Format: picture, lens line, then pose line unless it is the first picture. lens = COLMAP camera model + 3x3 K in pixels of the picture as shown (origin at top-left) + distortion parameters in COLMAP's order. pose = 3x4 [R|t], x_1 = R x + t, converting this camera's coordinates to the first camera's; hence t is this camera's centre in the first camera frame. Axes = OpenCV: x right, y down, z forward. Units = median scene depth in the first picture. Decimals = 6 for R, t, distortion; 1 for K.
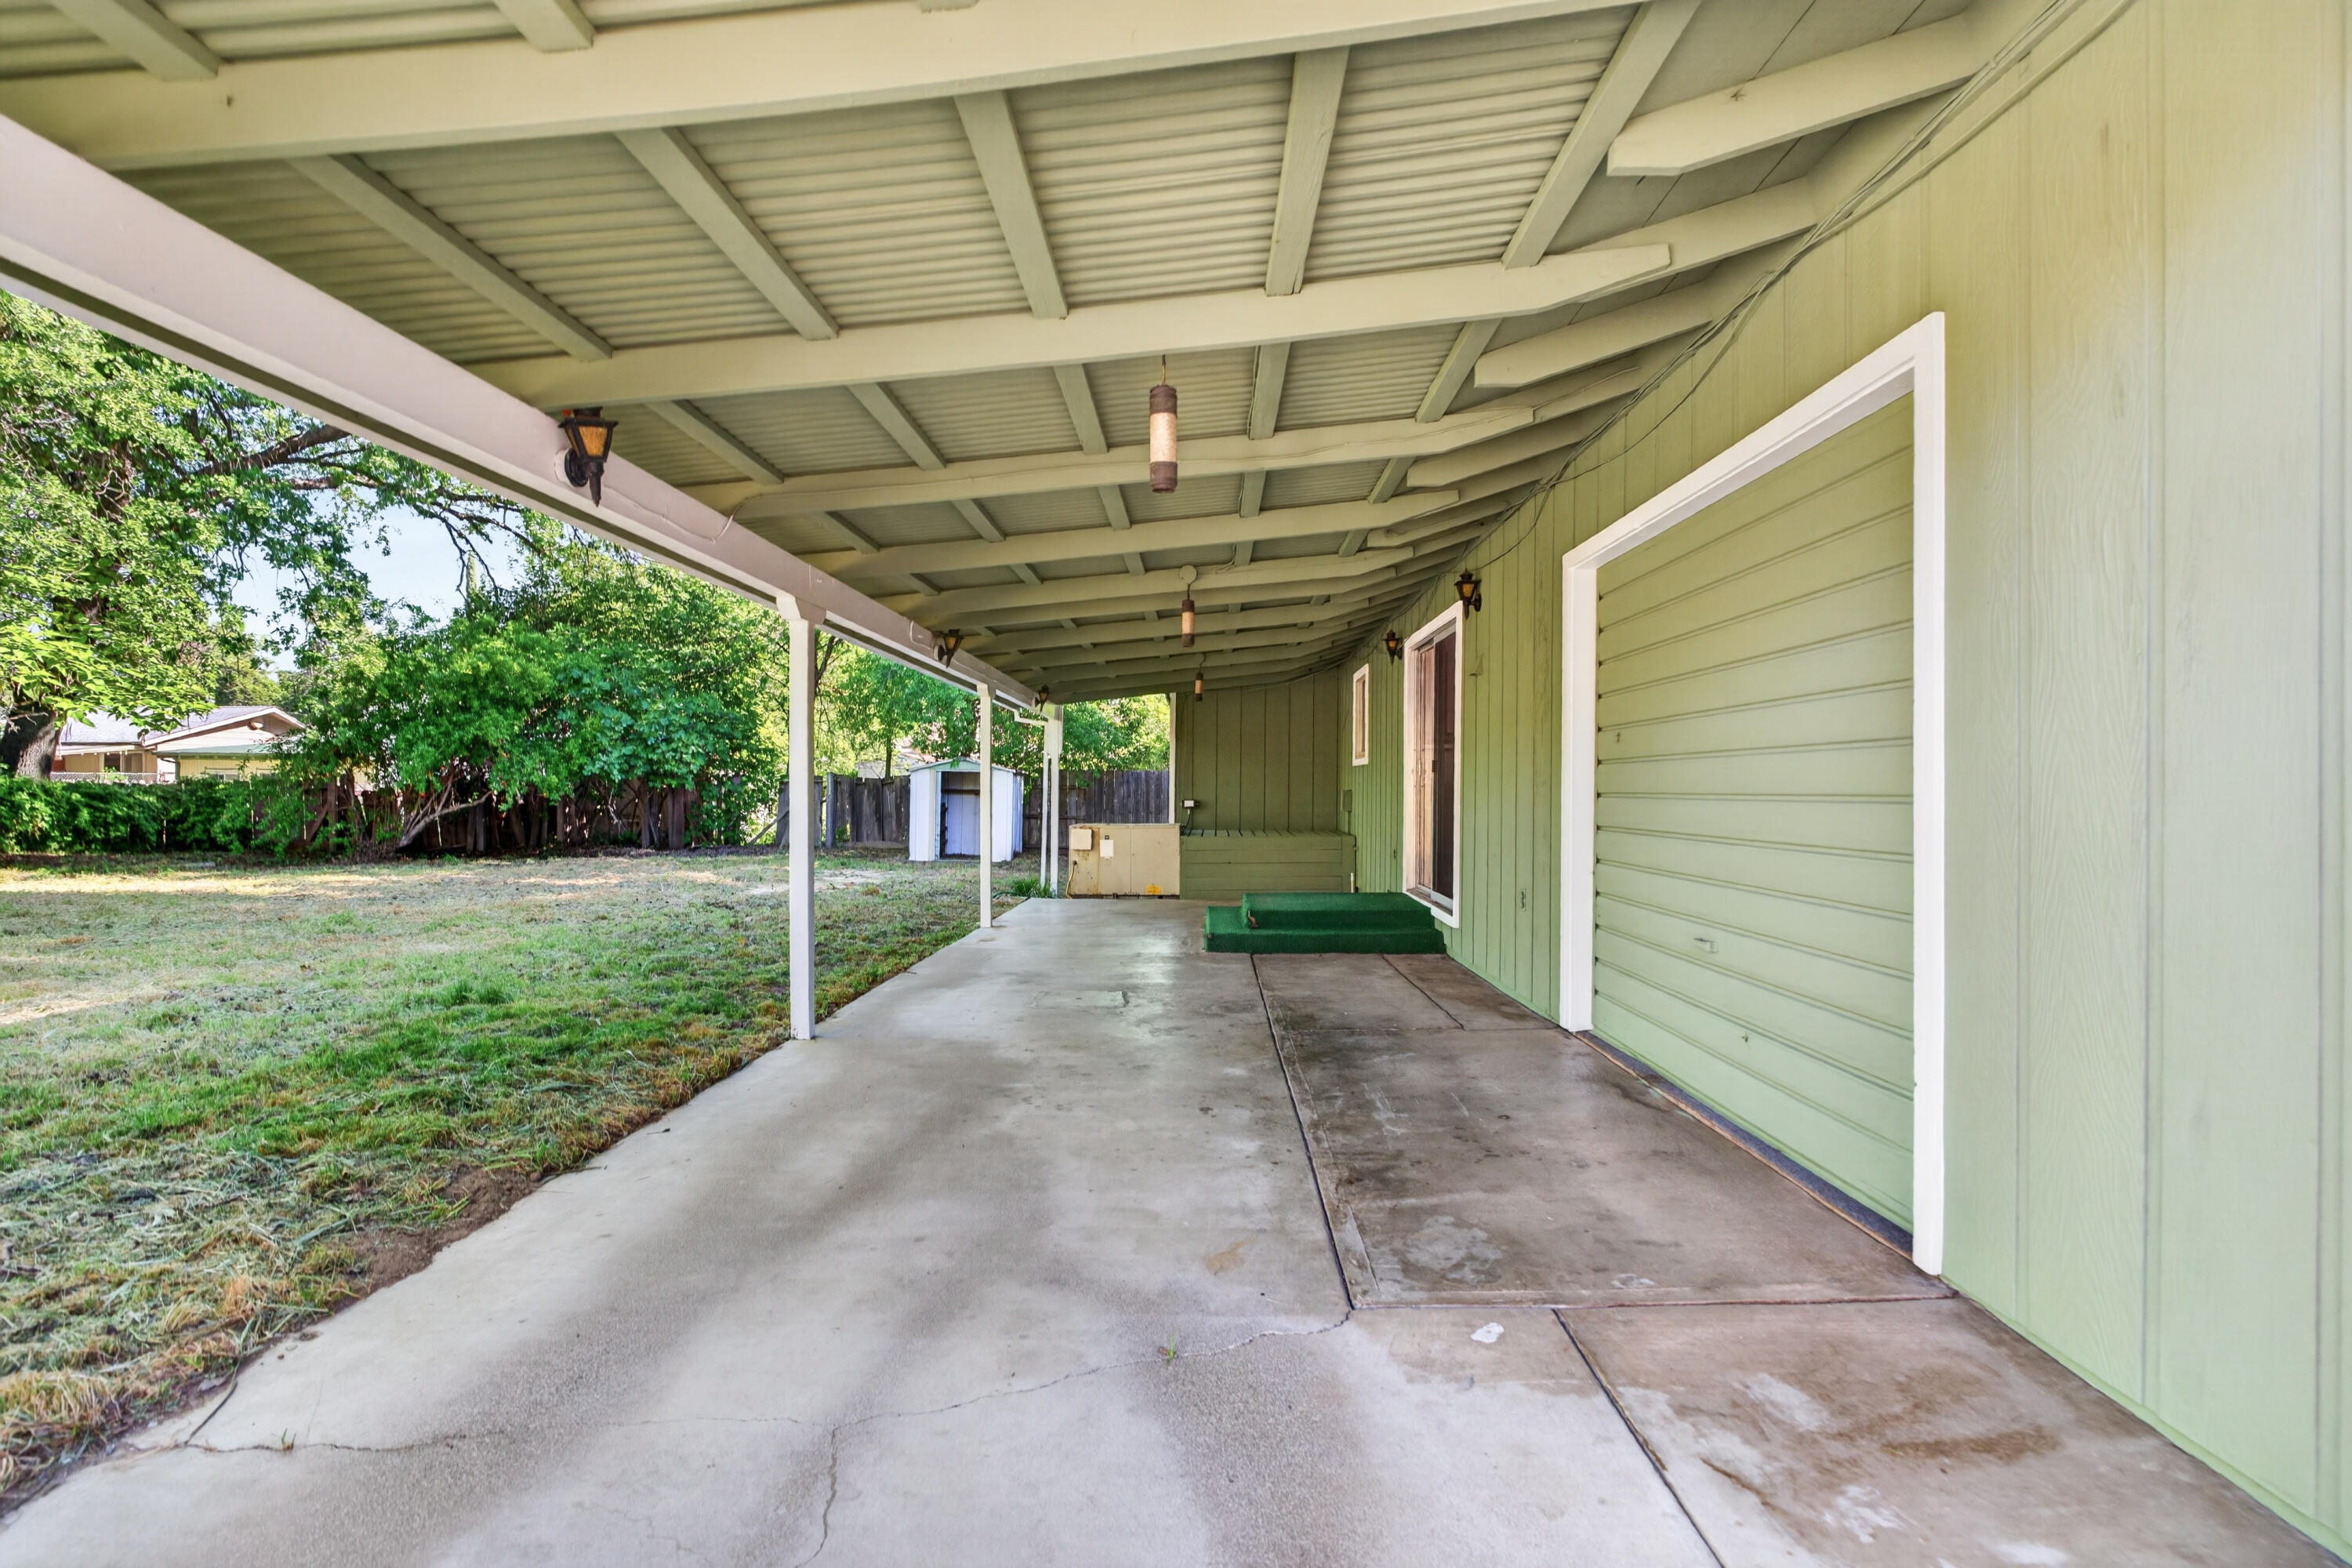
lens RADIAL K [[1091.7, 0, 1174.7], [0, 1091.7, 792.2], [0, 0, 1]] dist [-0.004426, 0.001542]
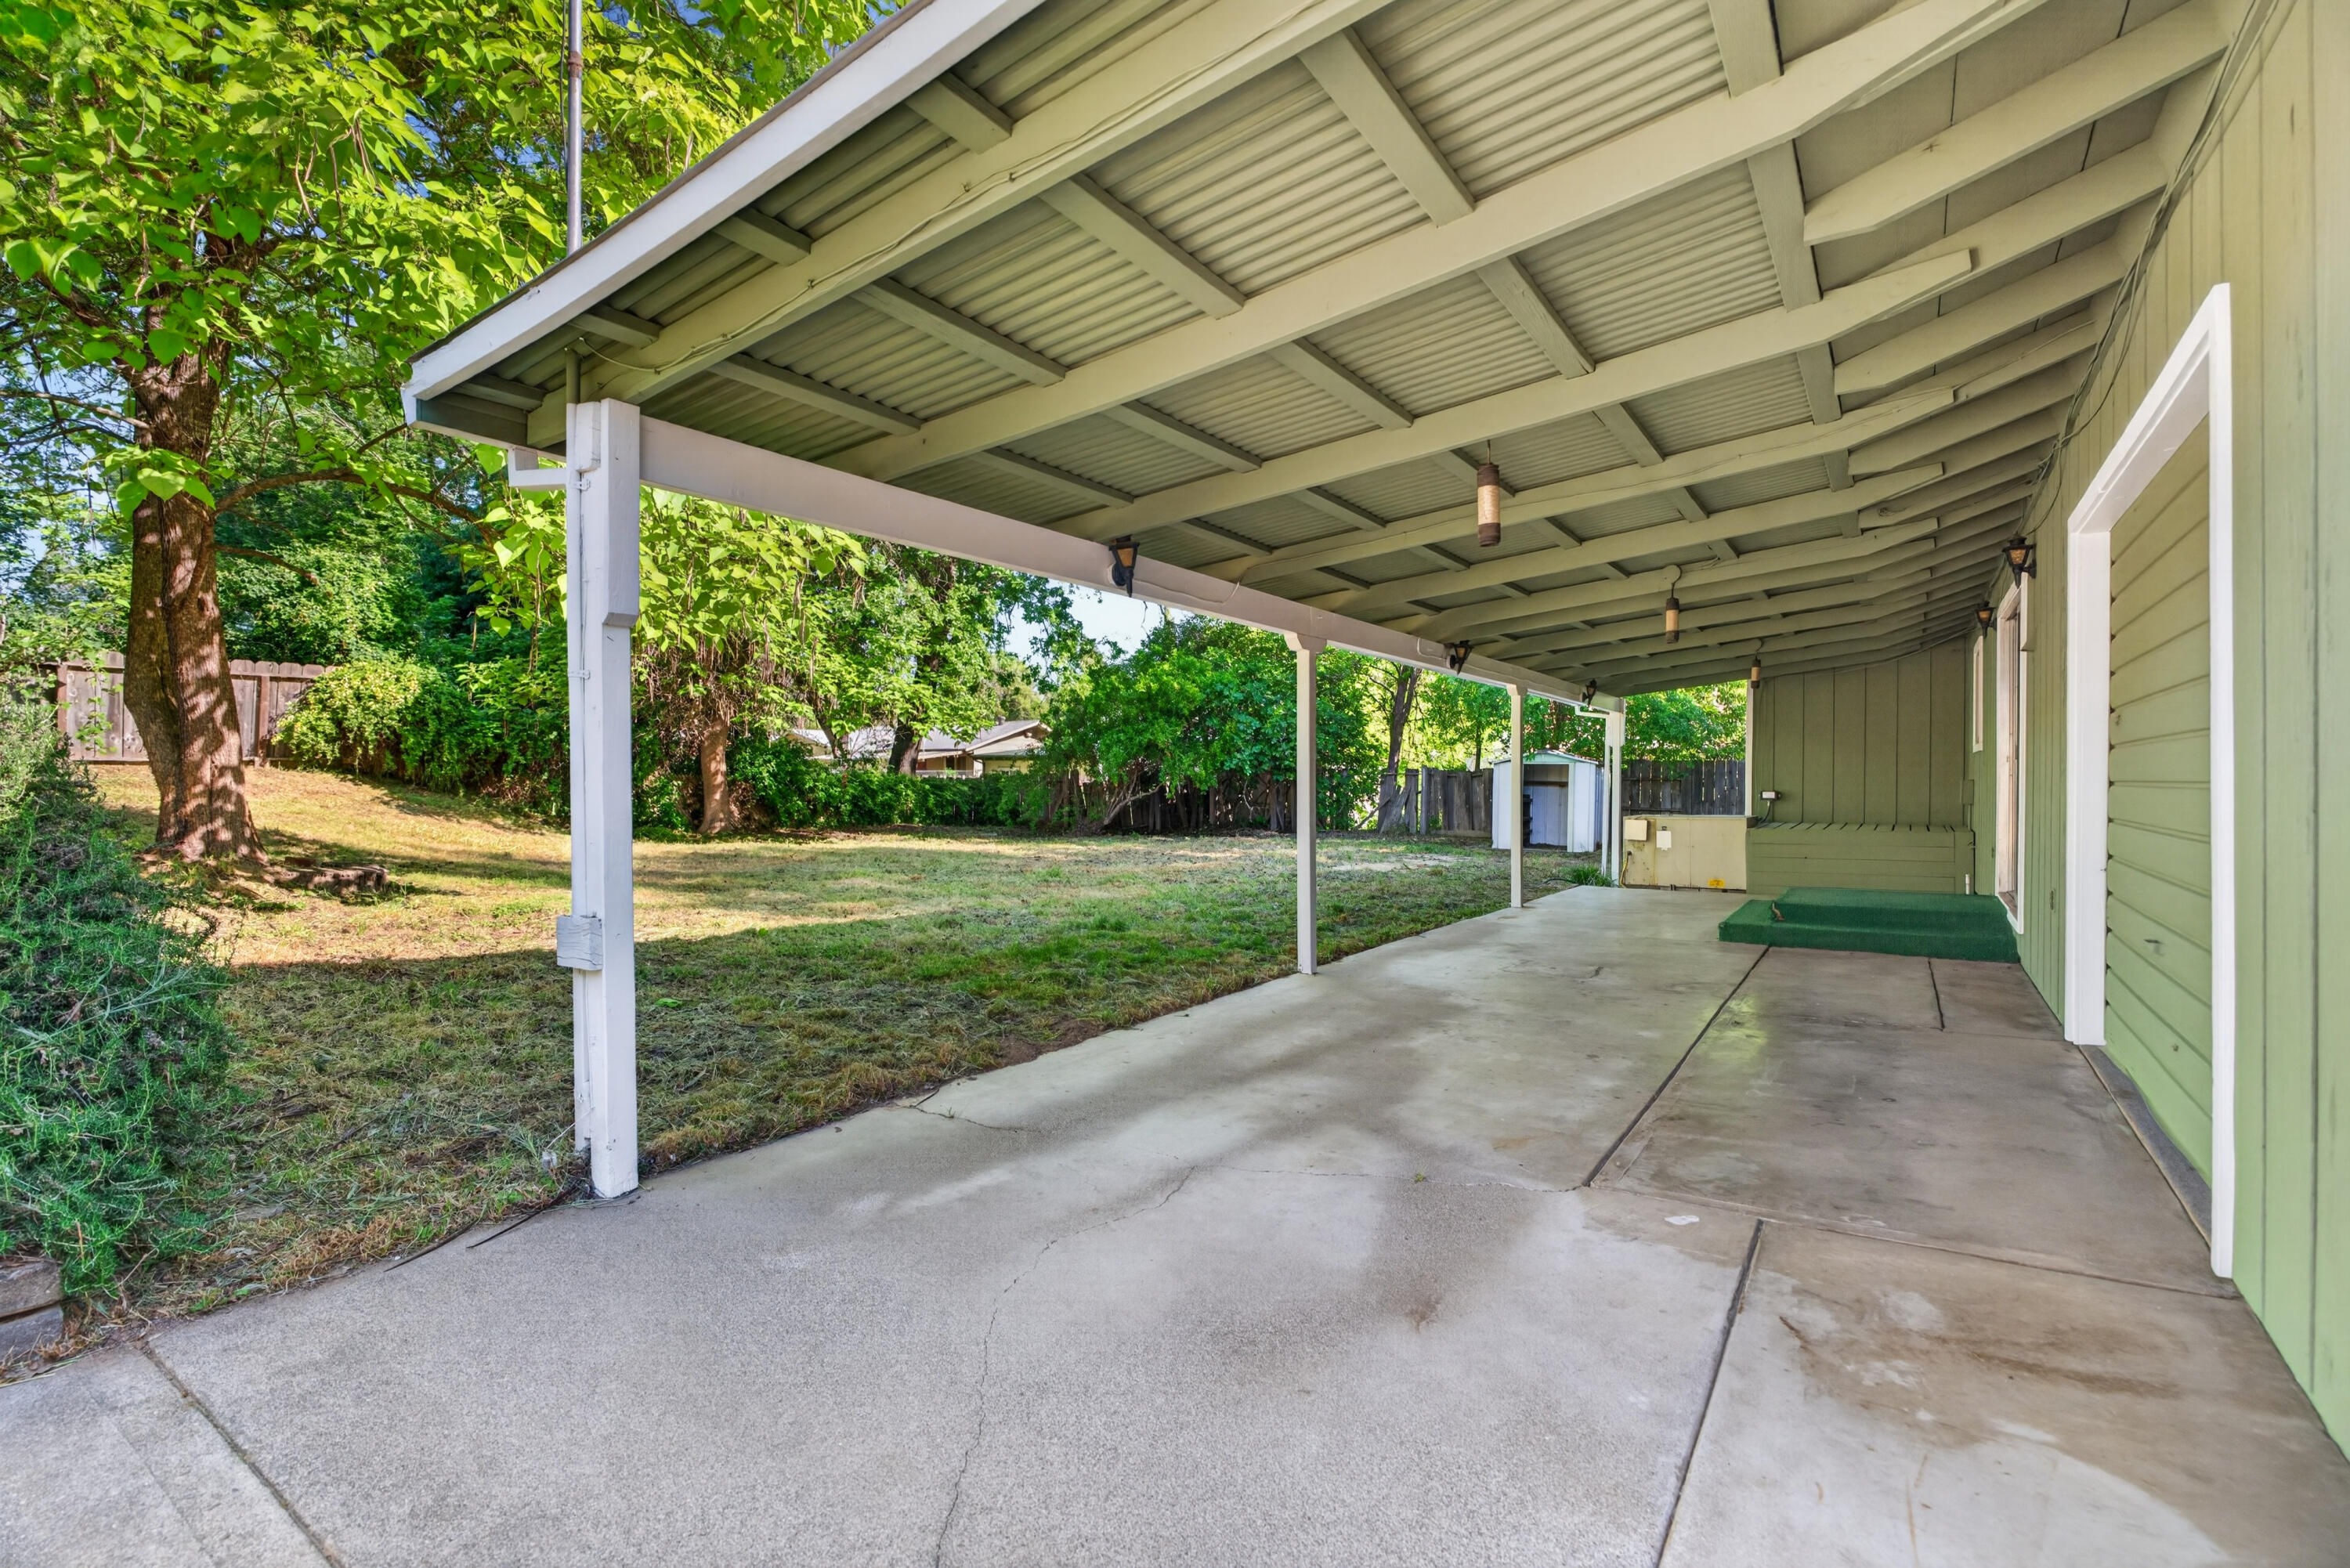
lens RADIAL K [[1068.1, 0, 1175.2], [0, 1068.1, 783.6], [0, 0, 1]] dist [0.001319, 0.000294]
pose [[0.841613, -0.000673, -0.540080, 0.215187], [0.000292, 1.000000, -0.000791, 0.002349], [0.540080, 0.000508, 0.841613, -0.152605]]
